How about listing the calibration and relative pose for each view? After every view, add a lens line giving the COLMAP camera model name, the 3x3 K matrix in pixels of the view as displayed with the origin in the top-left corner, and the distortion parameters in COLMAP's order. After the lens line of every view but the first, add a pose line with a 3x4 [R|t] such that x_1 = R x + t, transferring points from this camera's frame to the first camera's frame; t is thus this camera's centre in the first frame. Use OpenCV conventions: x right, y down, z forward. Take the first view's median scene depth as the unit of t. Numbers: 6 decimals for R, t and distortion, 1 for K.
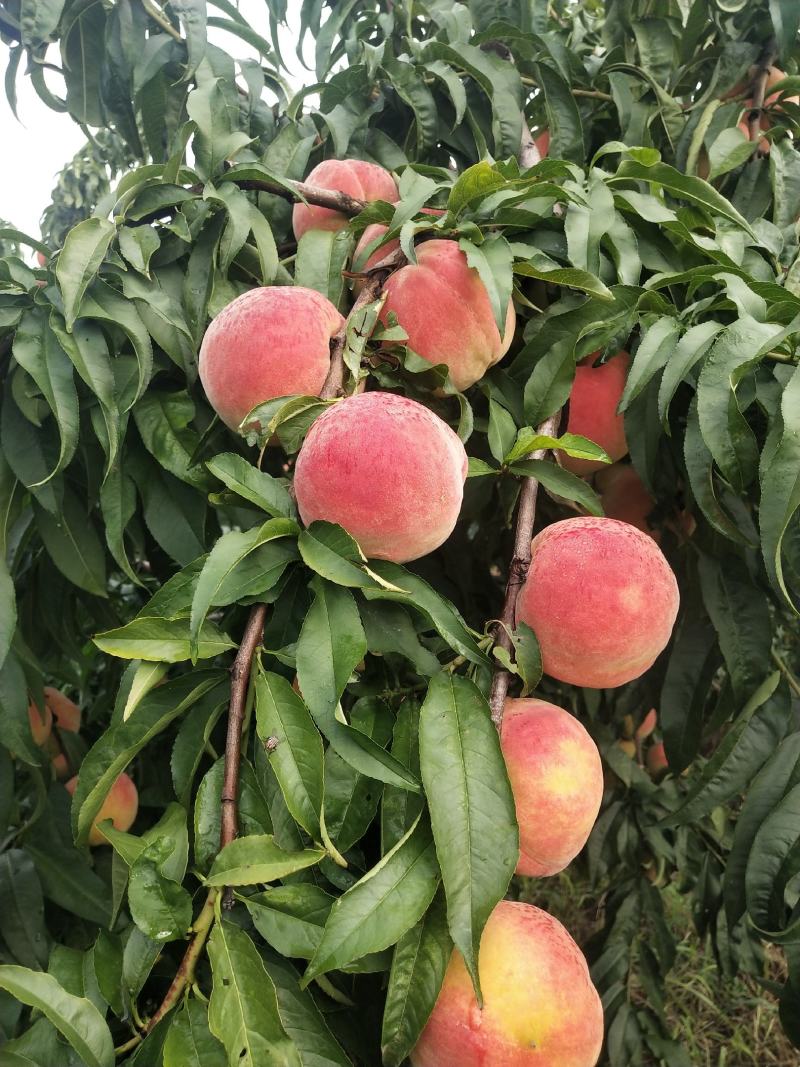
lens RADIAL K [[839.4, 0, 400.0], [0, 839.4, 533.5], [0, 0, 1]] dist [-0.055837, 0.056186]
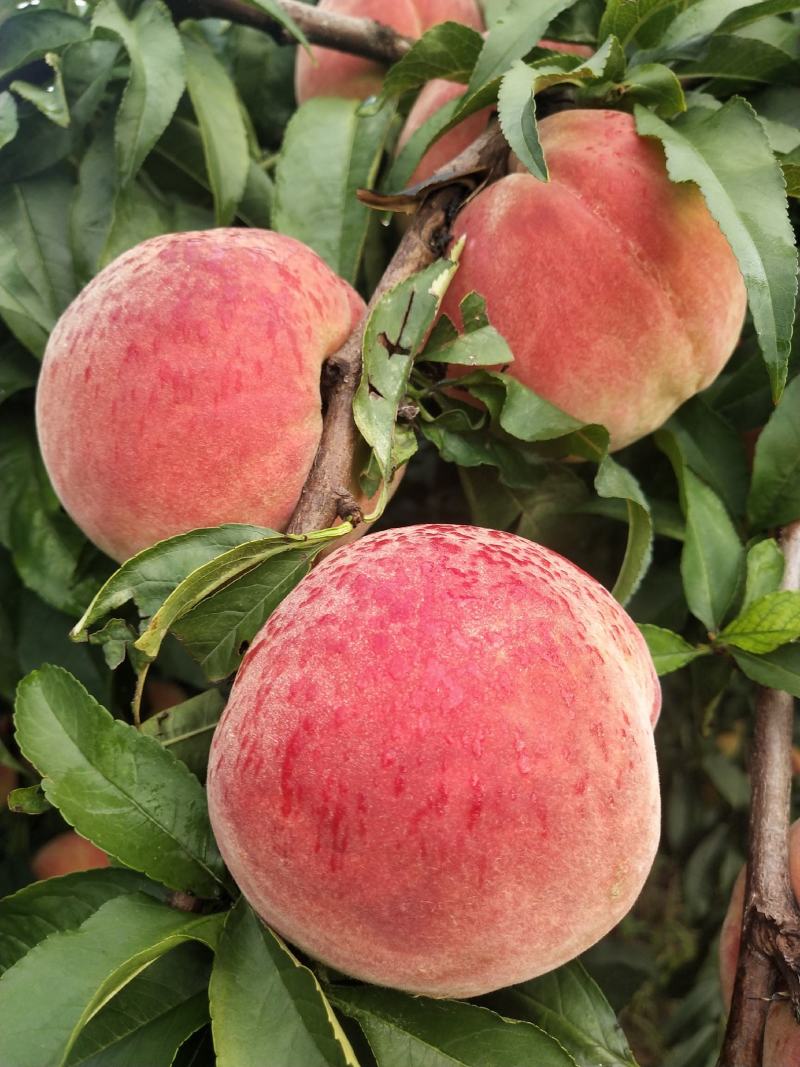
lens RADIAL K [[839.4, 0, 400.0], [0, 839.4, 533.5], [0, 0, 1]] dist [-0.055837, 0.056186]
pose [[0.996801, 0.017919, -0.077893, -0.011583], [-0.008199, 0.992329, 0.123356, -0.195852], [0.079506, -0.122322, 0.989301, 0.567295]]
